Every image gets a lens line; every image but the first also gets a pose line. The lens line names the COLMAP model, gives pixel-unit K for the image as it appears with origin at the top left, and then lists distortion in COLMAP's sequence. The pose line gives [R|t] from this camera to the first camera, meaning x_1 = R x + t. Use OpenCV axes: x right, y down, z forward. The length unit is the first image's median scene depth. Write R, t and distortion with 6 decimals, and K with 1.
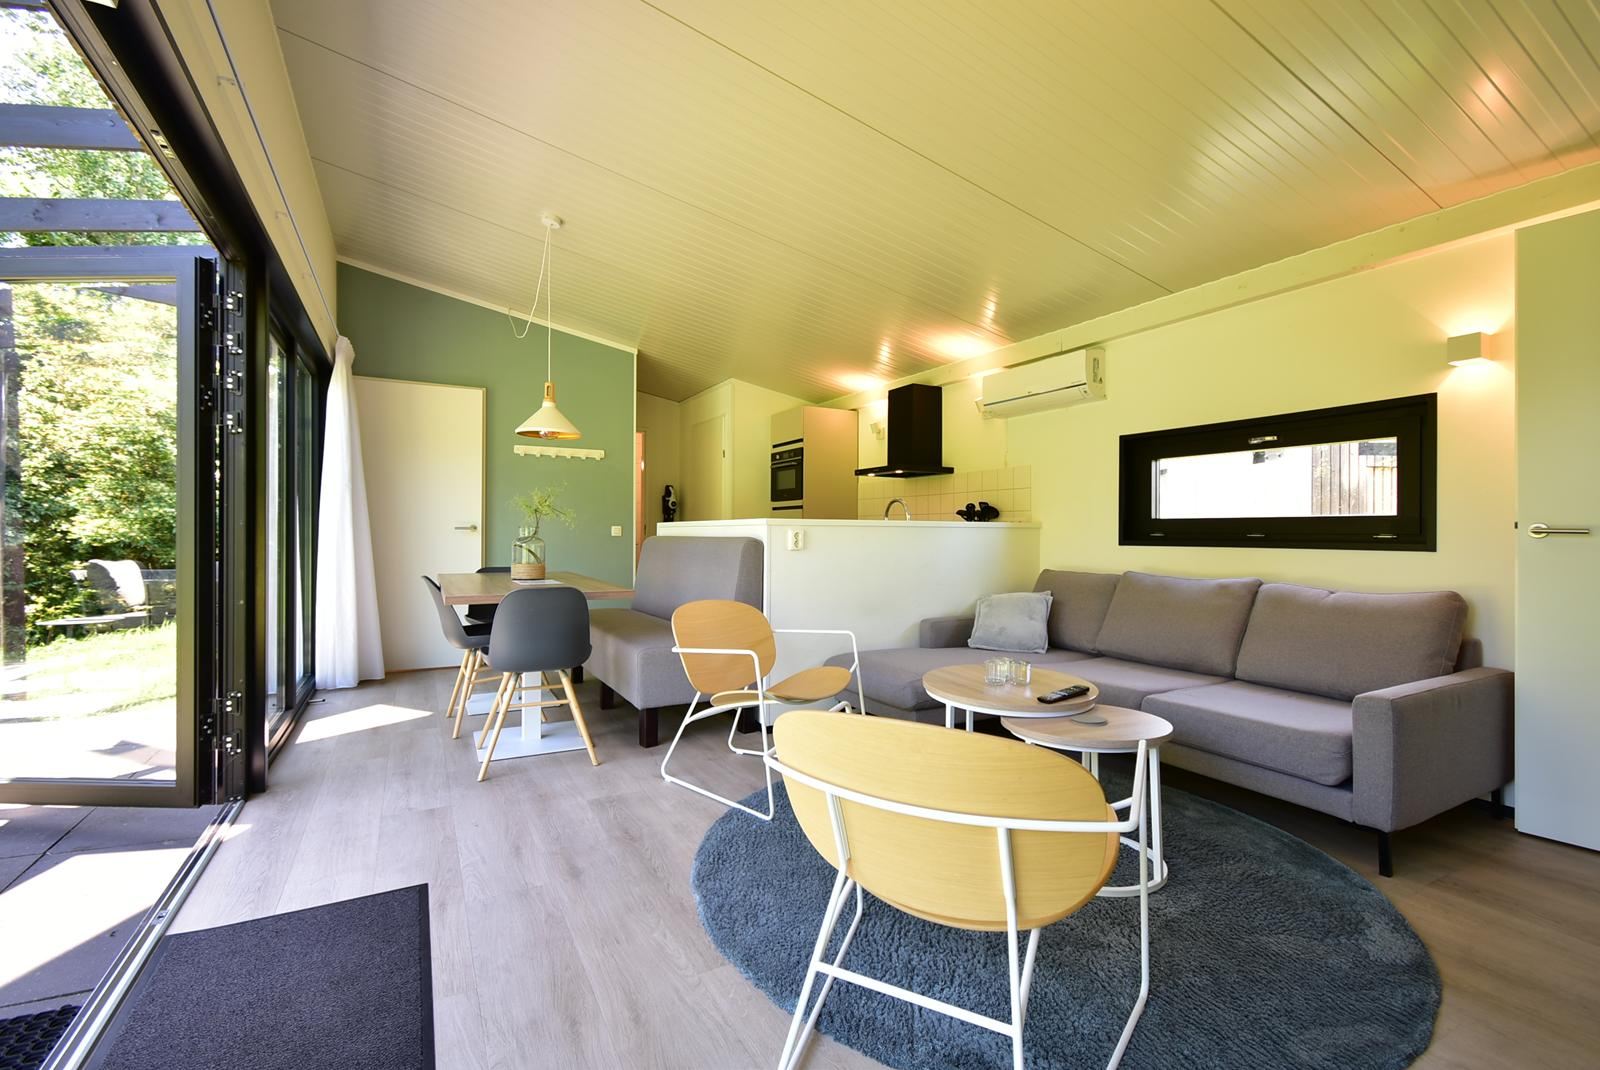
lens RADIAL K [[716.6, 0, 800.0], [0, 716.6, 535.0], [0, 0, 1]] dist [0.019069, -0.006692]
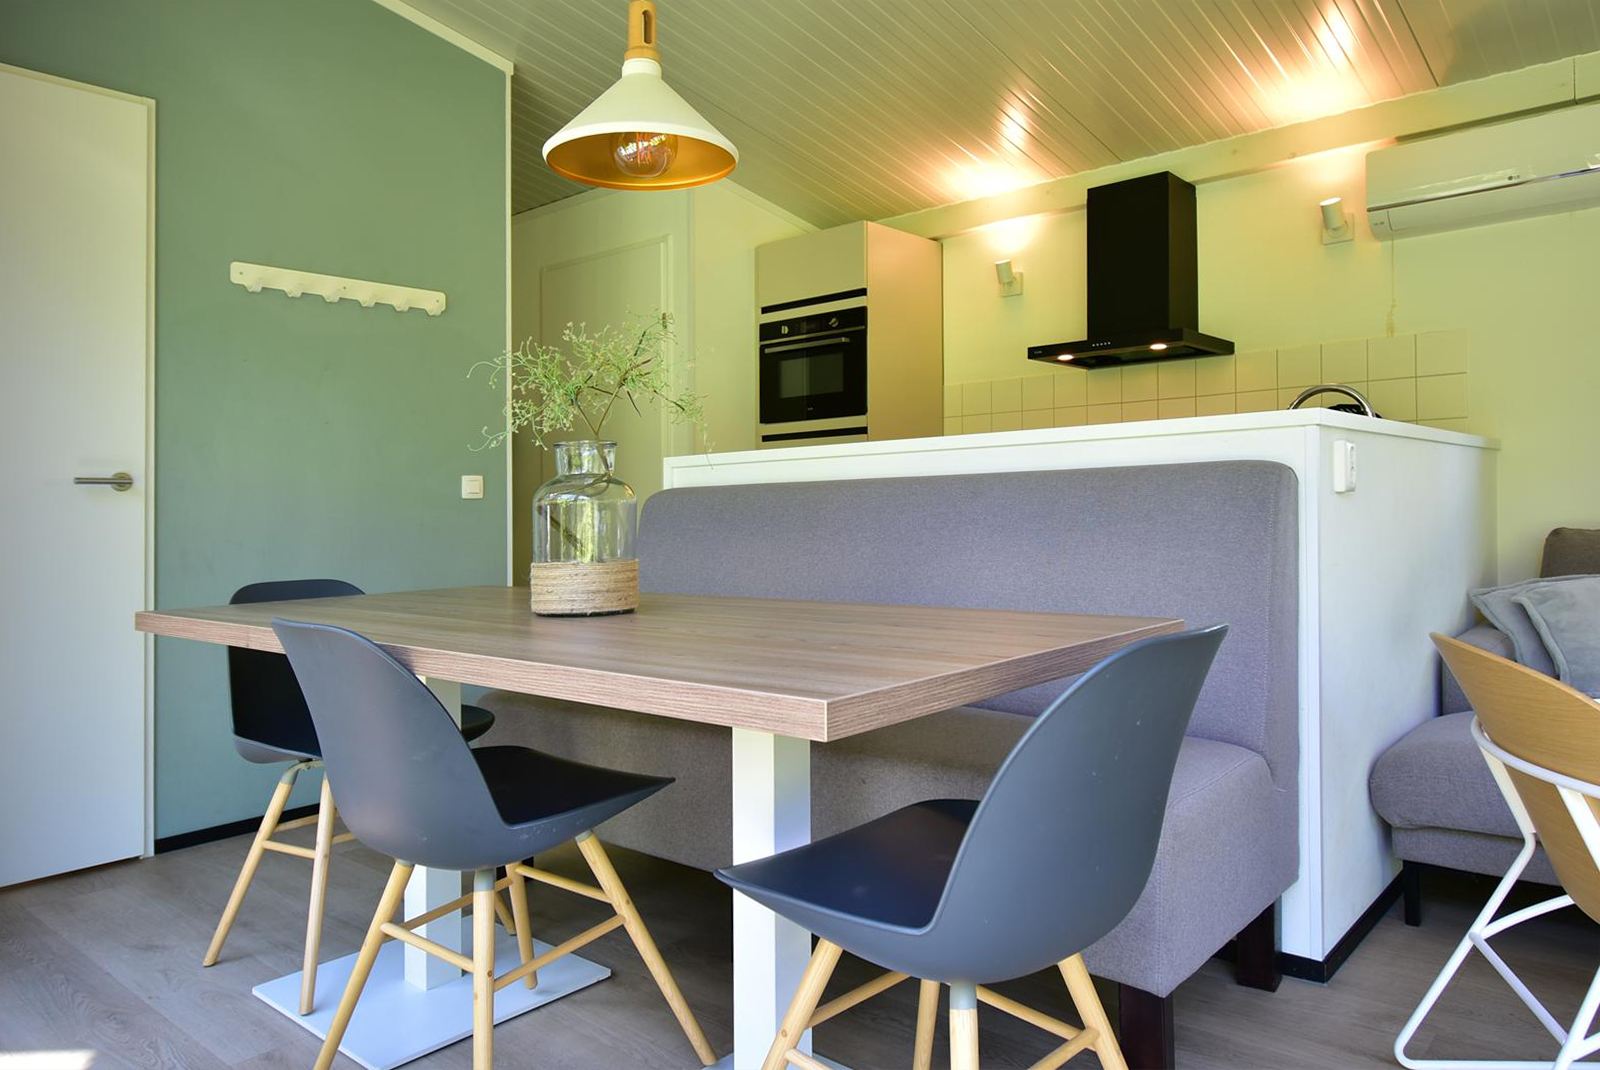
lens RADIAL K [[1083.1, 0, 798.2], [0, 1083.1, 497.1], [0, 0, 1]] dist [-0.002883, -0.001909]
pose [[0.936996, -0.022939, 0.348587, -0.378243], [0.029740, 0.999457, -0.014172, 0.019078], [-0.348073, 0.023646, 0.937169, 0.429125]]
